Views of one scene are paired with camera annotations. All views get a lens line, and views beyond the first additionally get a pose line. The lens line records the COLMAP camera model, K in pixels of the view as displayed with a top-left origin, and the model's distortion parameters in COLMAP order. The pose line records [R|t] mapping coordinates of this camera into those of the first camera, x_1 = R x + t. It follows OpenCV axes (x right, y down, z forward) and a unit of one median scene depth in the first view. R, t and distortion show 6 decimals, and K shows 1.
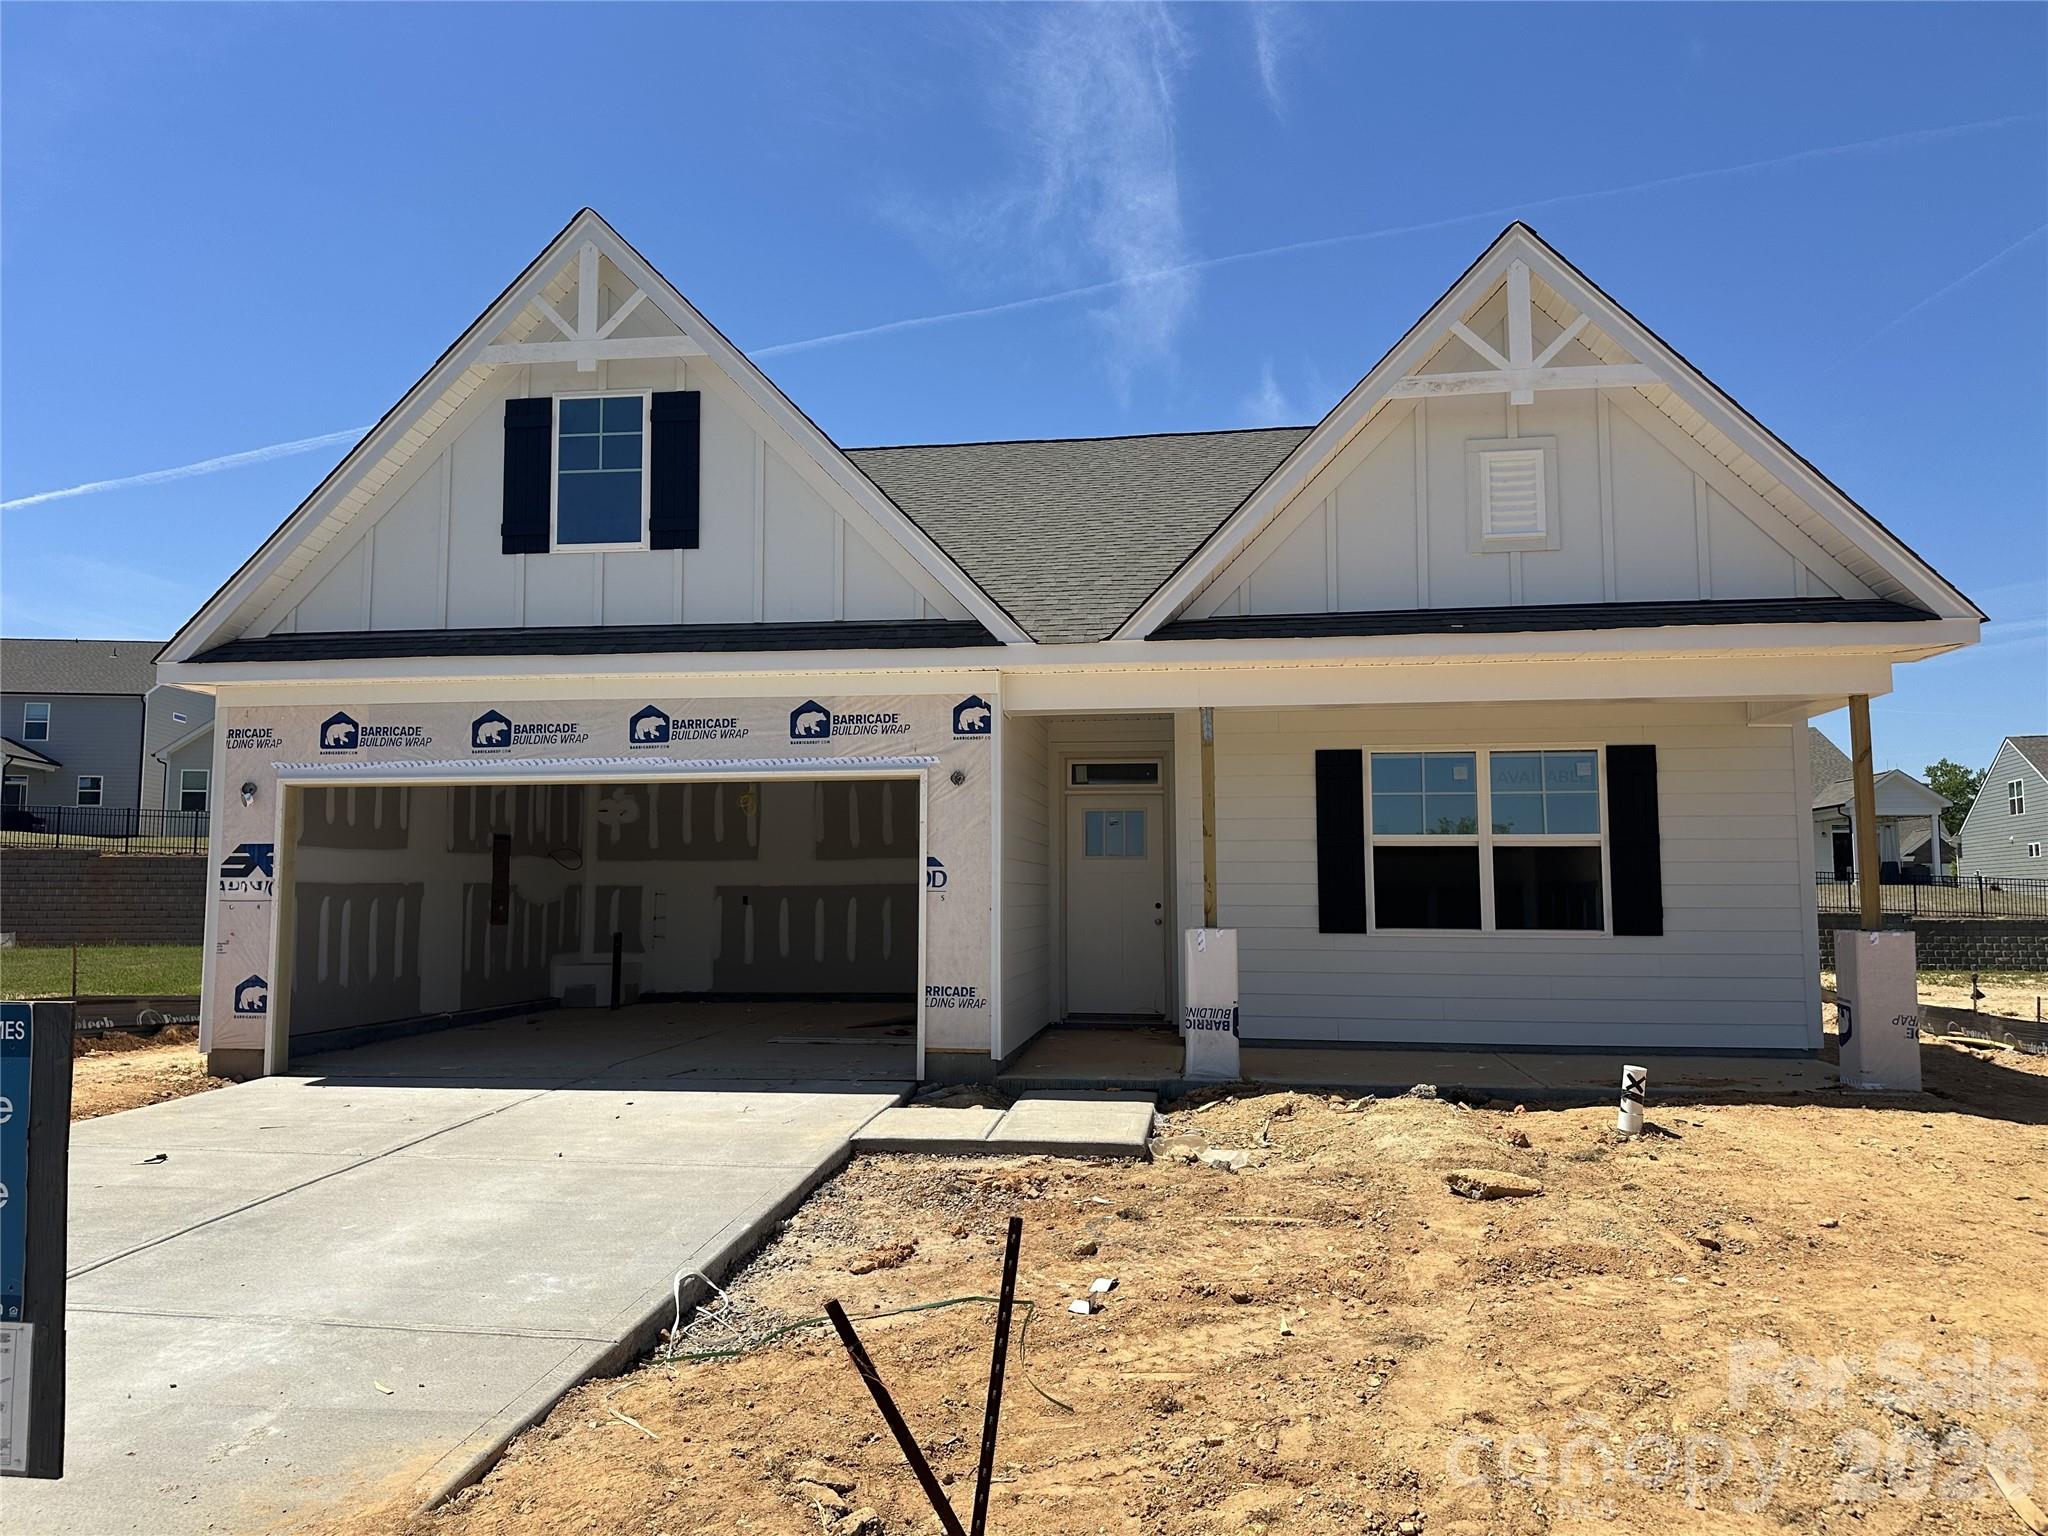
lens RADIAL K [[1432.9, 0, 1024.0], [0, 1432.9, 768.0], [0, 0, 1]] dist [0.144707, -0.164220]
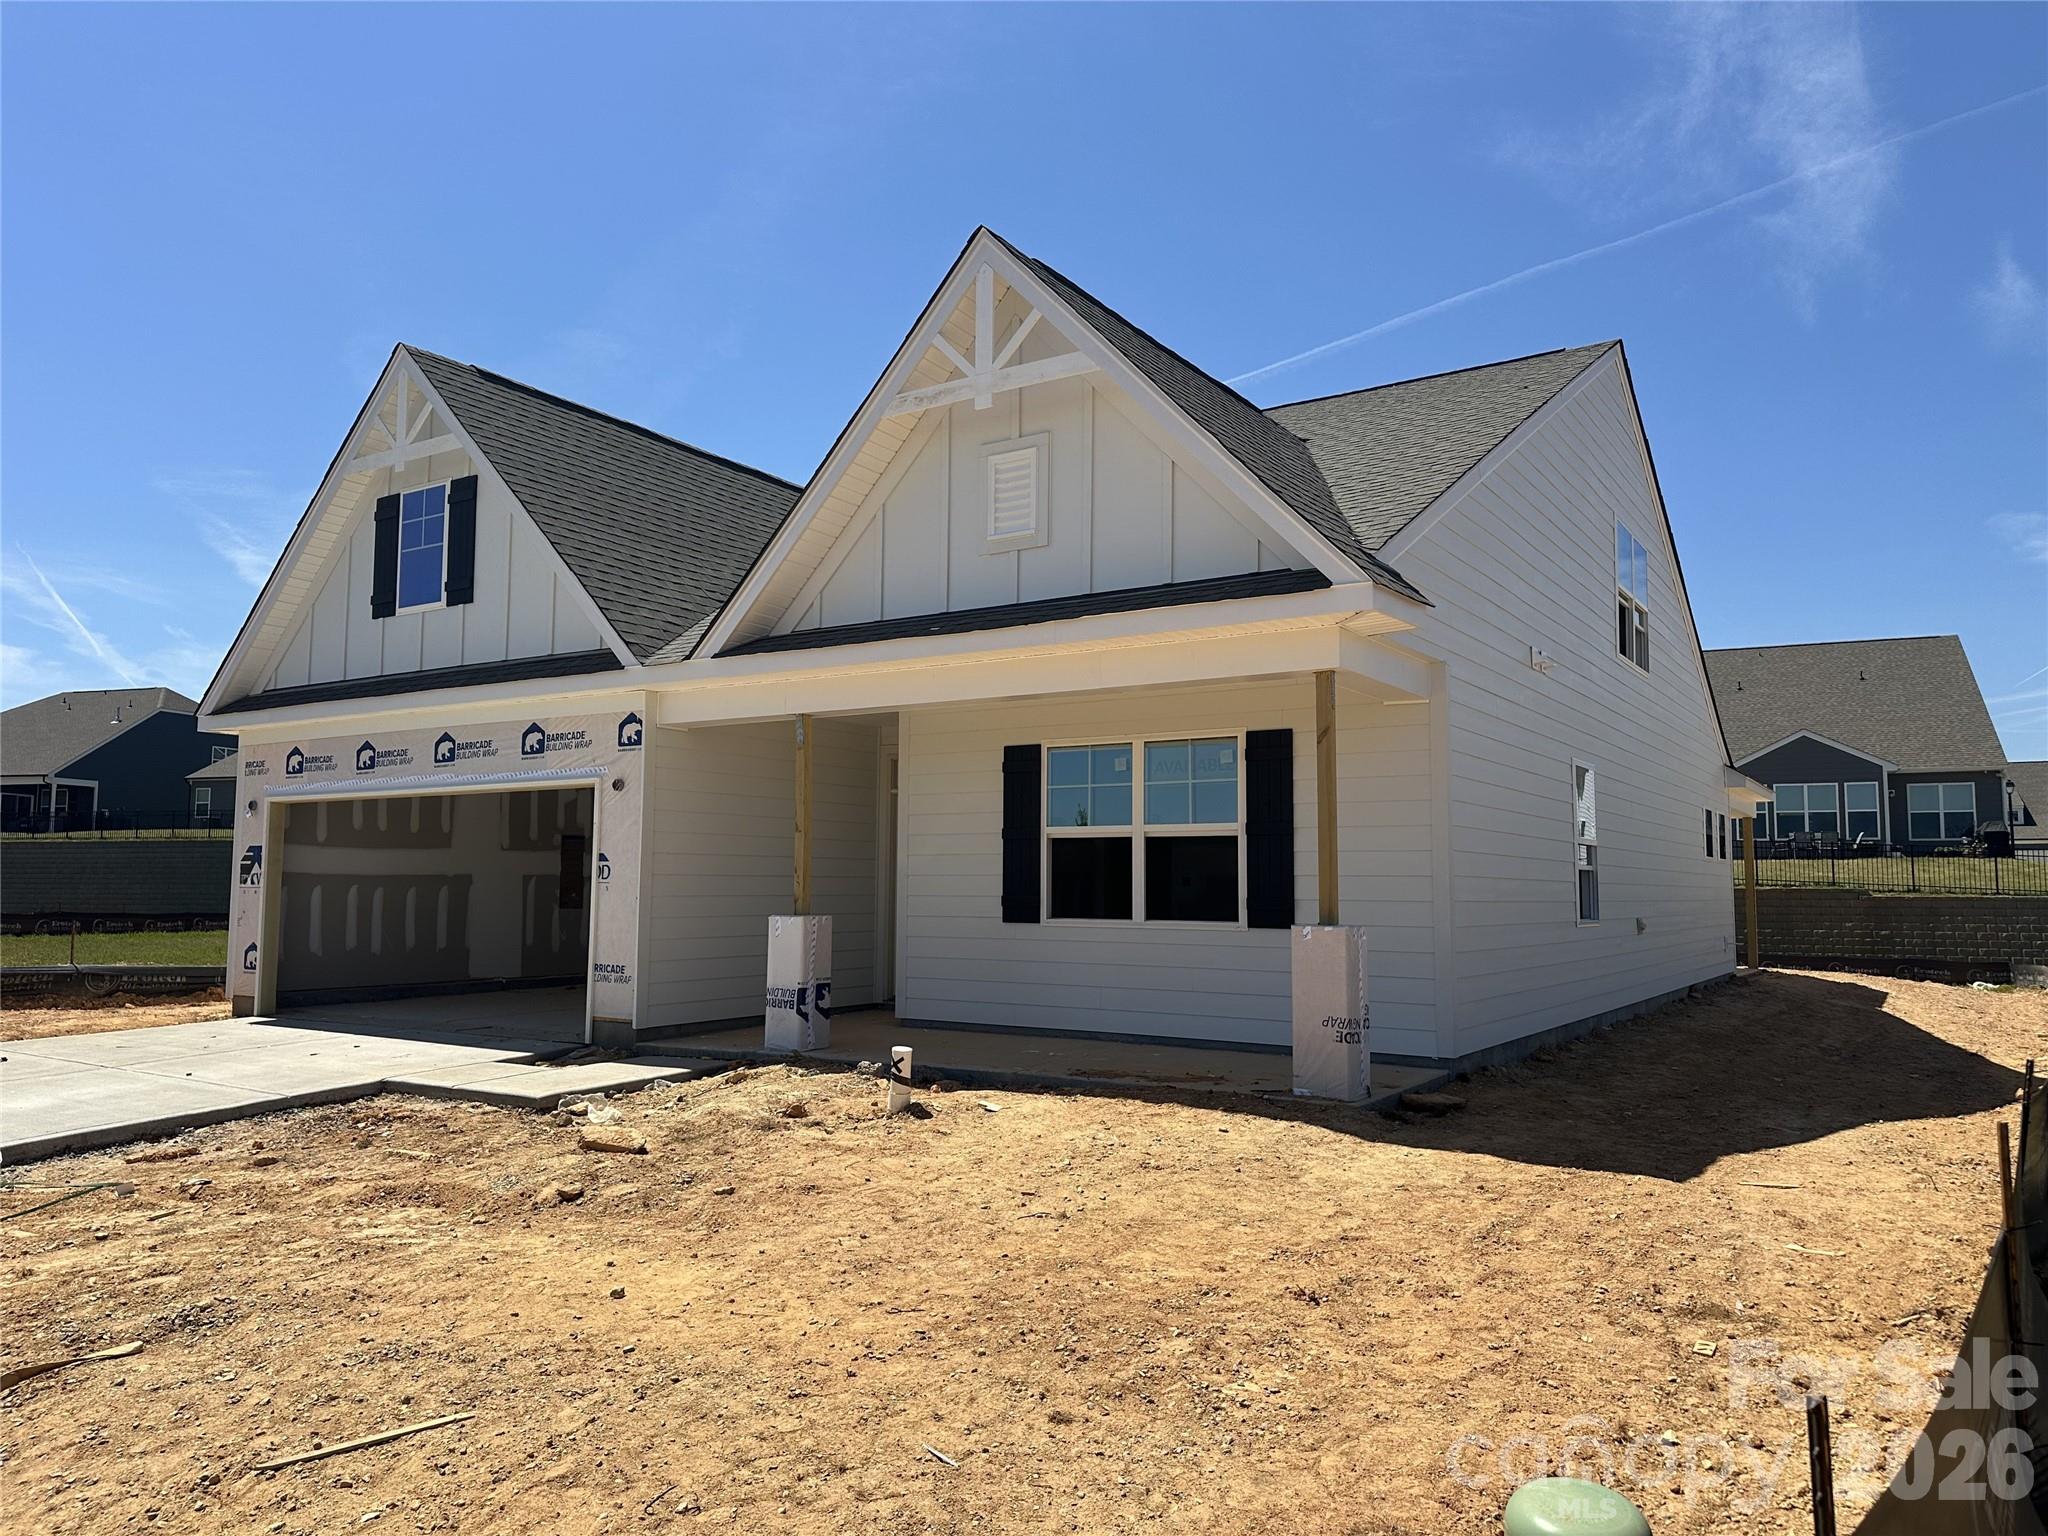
lens RADIAL K [[1432.9, 0, 1024.0], [0, 1432.9, 768.0], [0, 0, 1]] dist [0.144707, -0.164220]
pose [[0.901689, -0.031221, -0.431256, 0.707027], [0.033550, 0.999435, -0.002207, 0.006570], [0.431081, -0.012479, 0.902227, 0.081108]]
